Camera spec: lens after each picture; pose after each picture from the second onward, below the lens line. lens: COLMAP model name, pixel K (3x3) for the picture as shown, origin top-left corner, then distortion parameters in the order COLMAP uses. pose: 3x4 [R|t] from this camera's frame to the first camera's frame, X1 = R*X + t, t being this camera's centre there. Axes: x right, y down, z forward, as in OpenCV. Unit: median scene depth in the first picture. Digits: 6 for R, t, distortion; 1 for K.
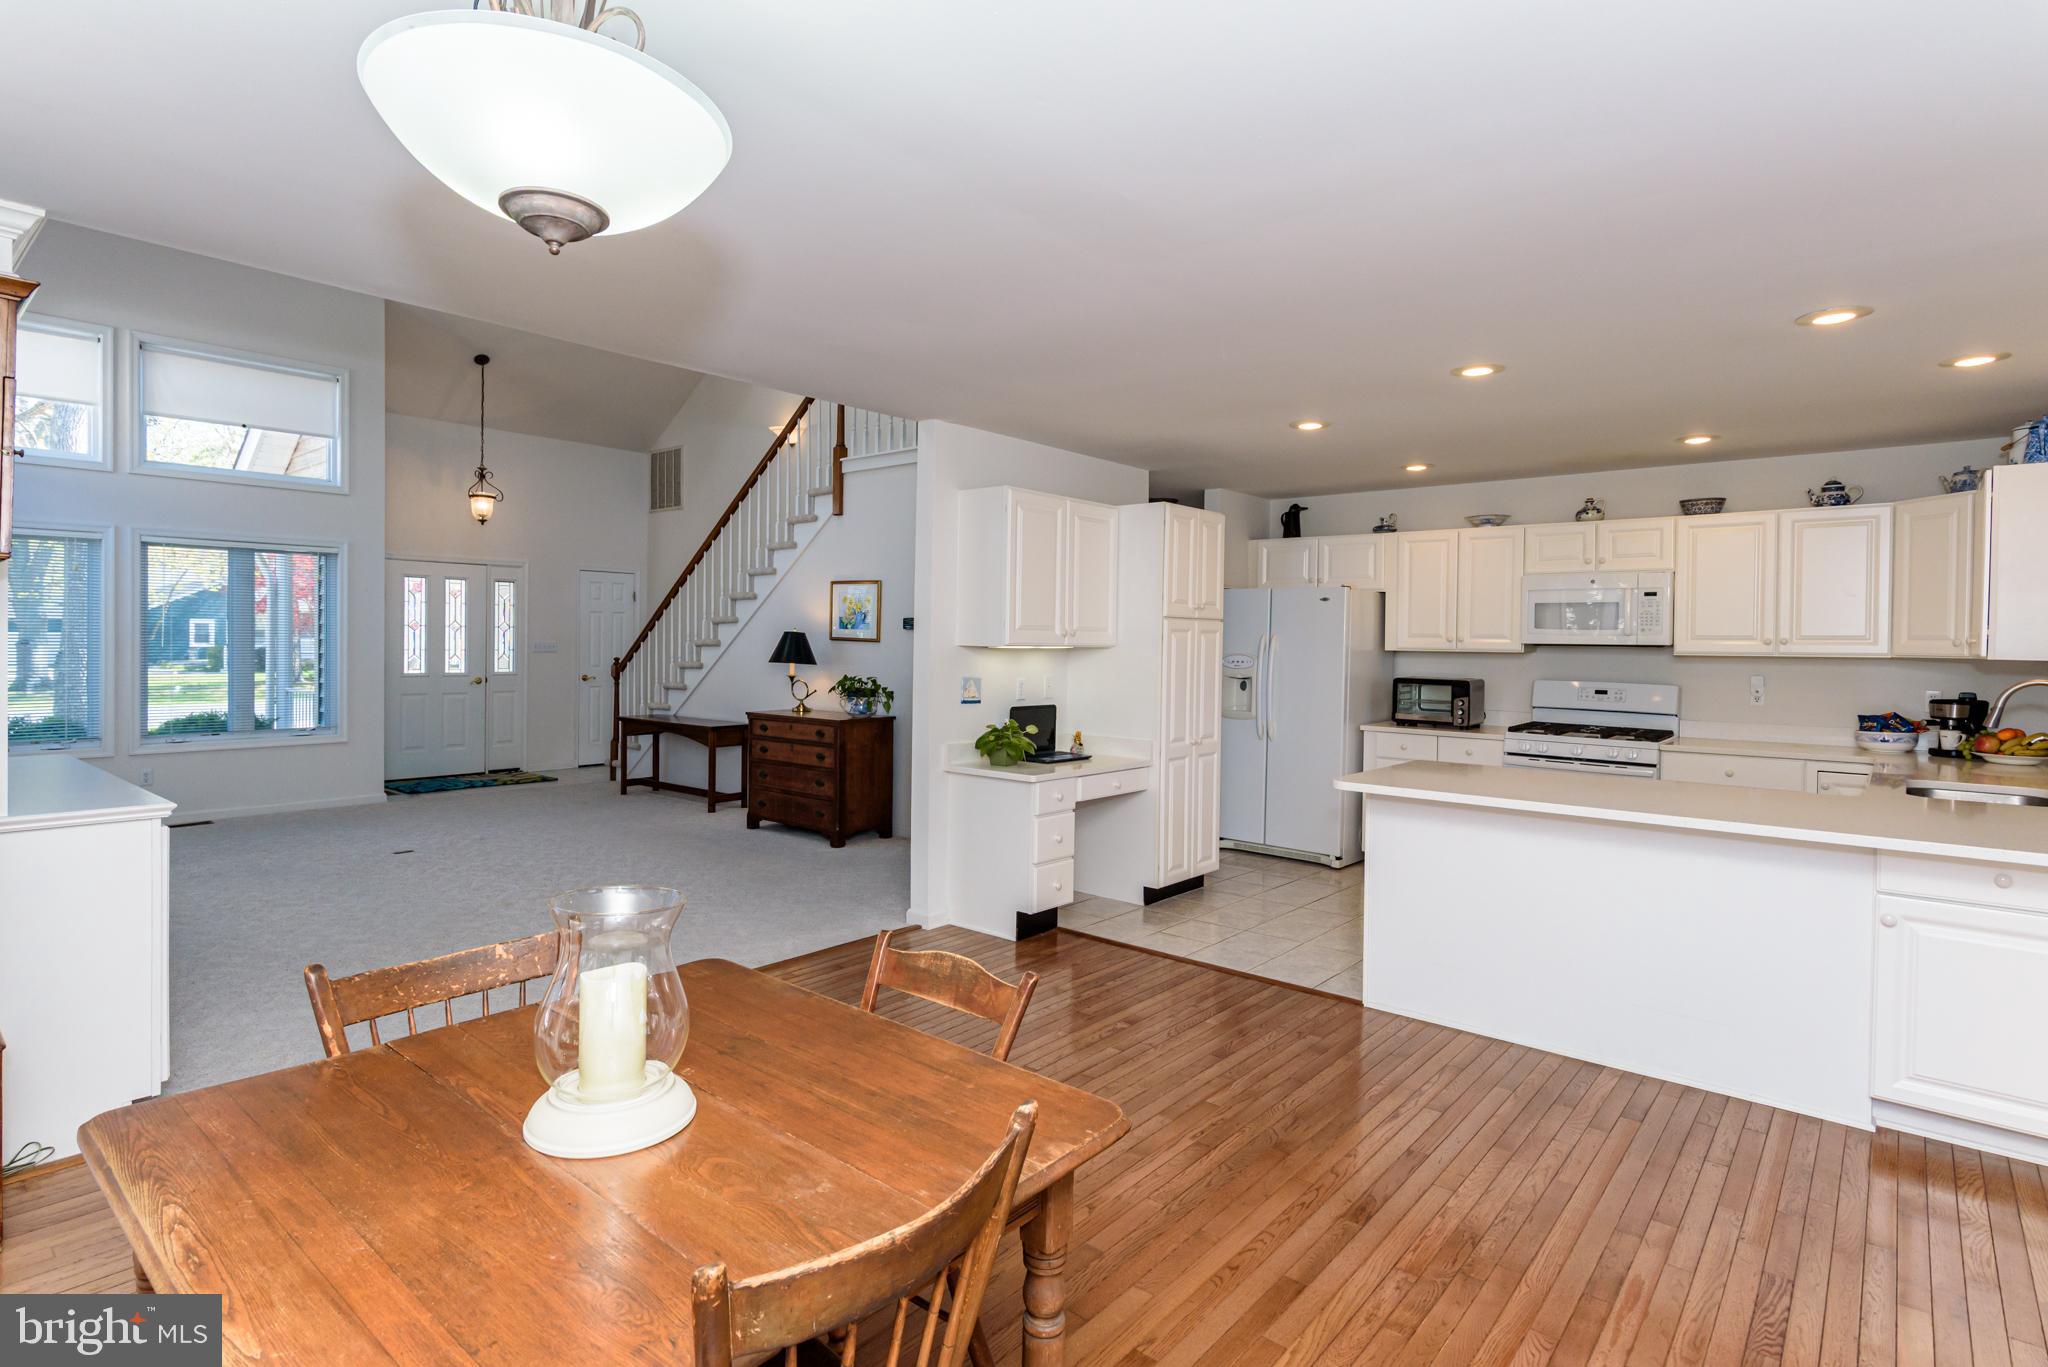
lens RADIAL K [[1028.7, 0, 997.8], [0, 1028.7, 654.2], [0, 0, 1]] dist [0.003966, -0.001082]
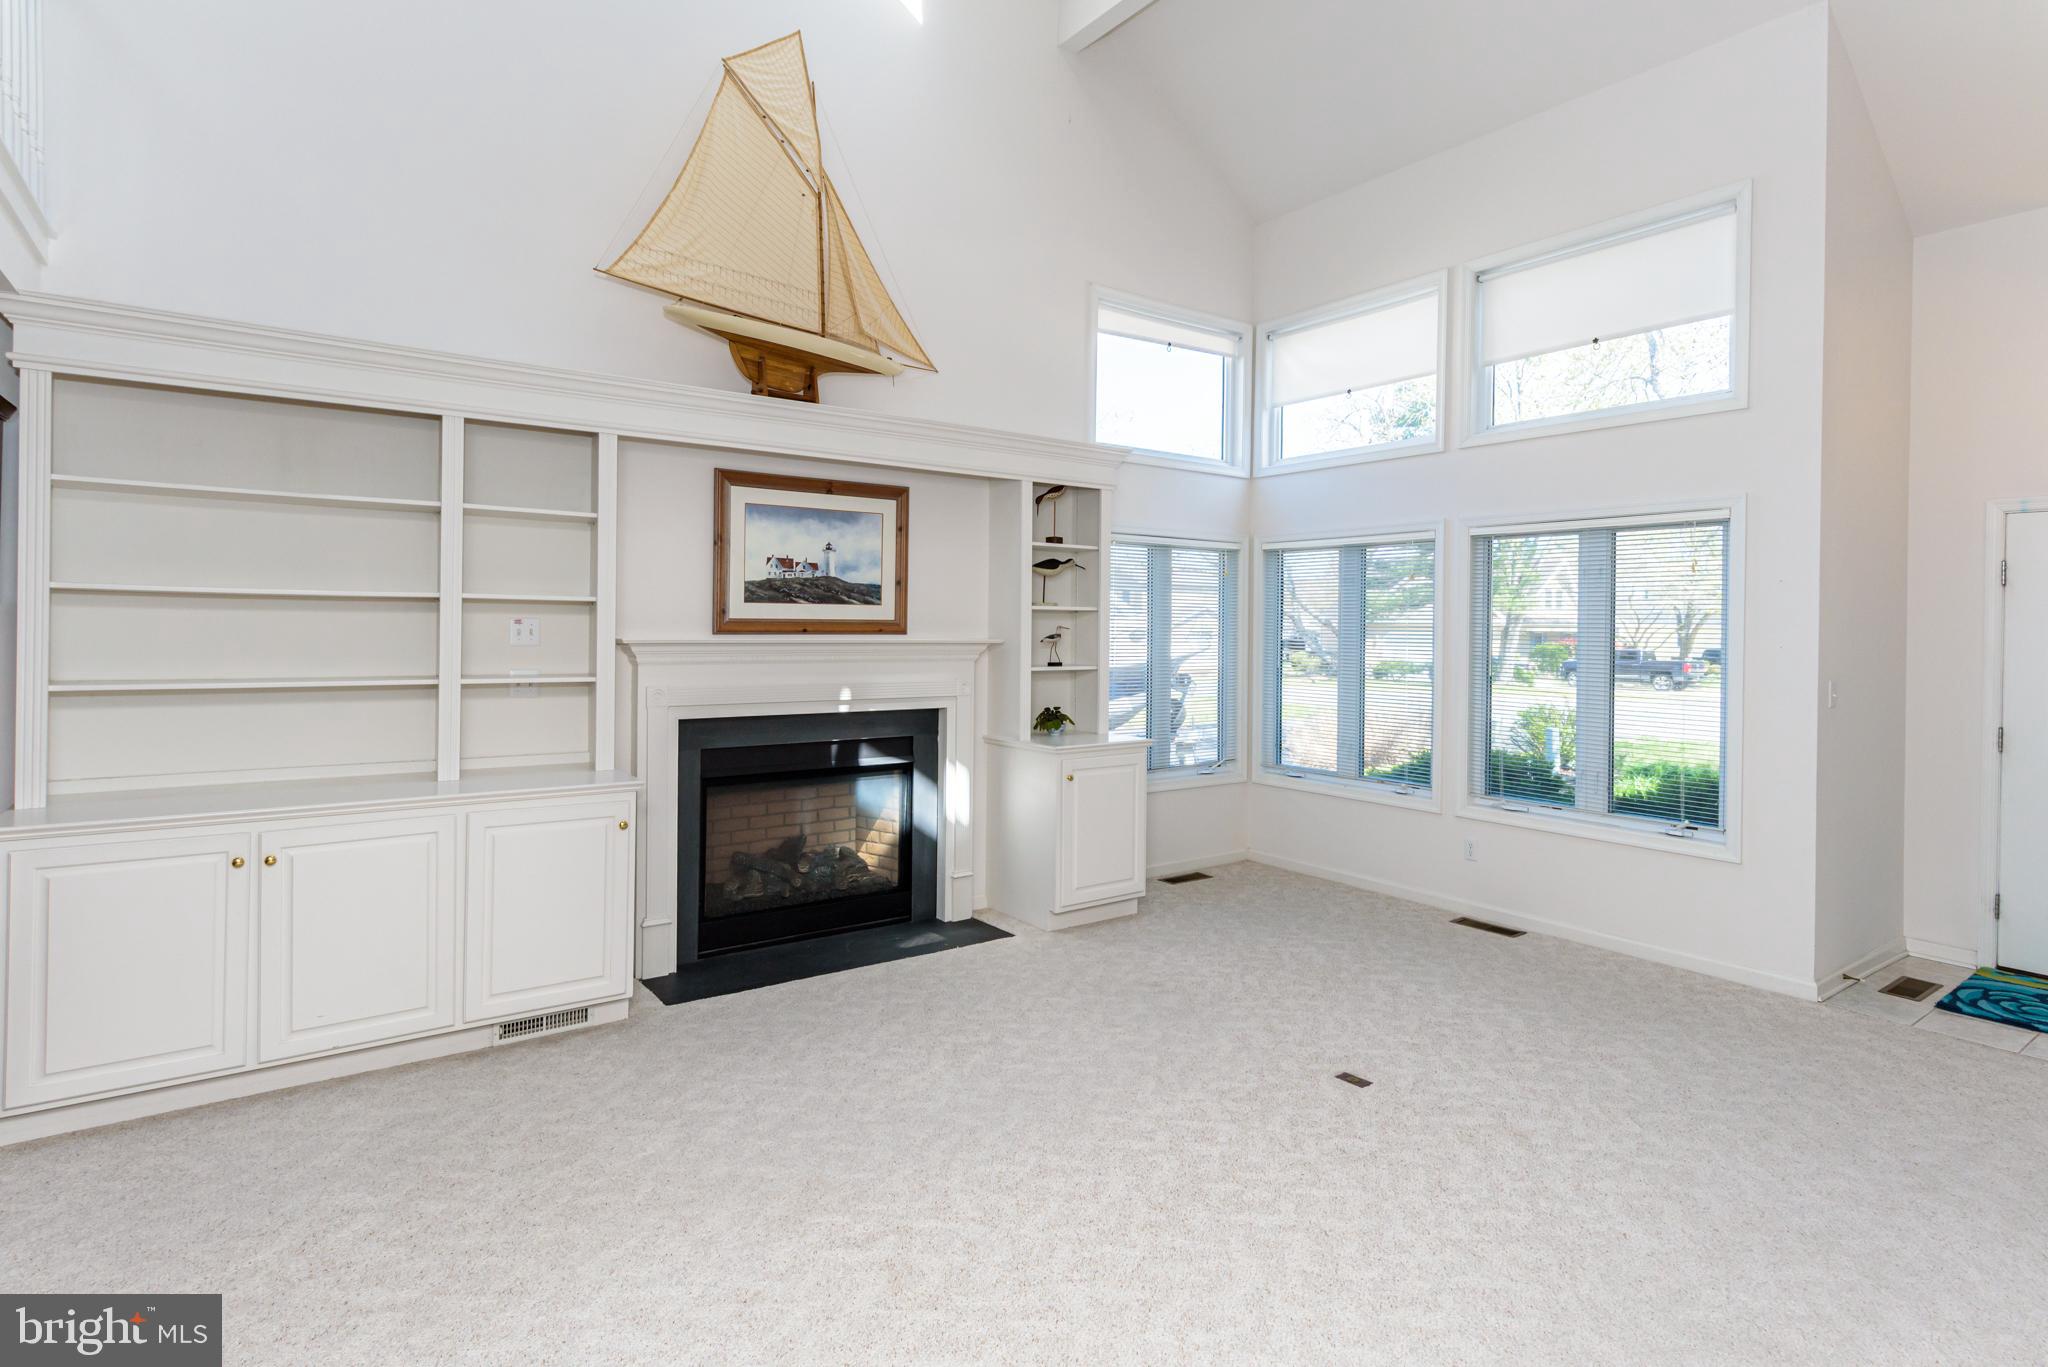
lens RADIAL K [[1028.7, 0, 1029.9], [0, 1028.7, 605.8], [0, 0, 1]] dist [0.003966, -0.001082]
pose [[-0.225124, -0.030565, -0.973851, -0.025051], [-0.024447, 0.999370, -0.025715, -0.029520], [0.974023, 0.018018, -0.225729, 0.820323]]
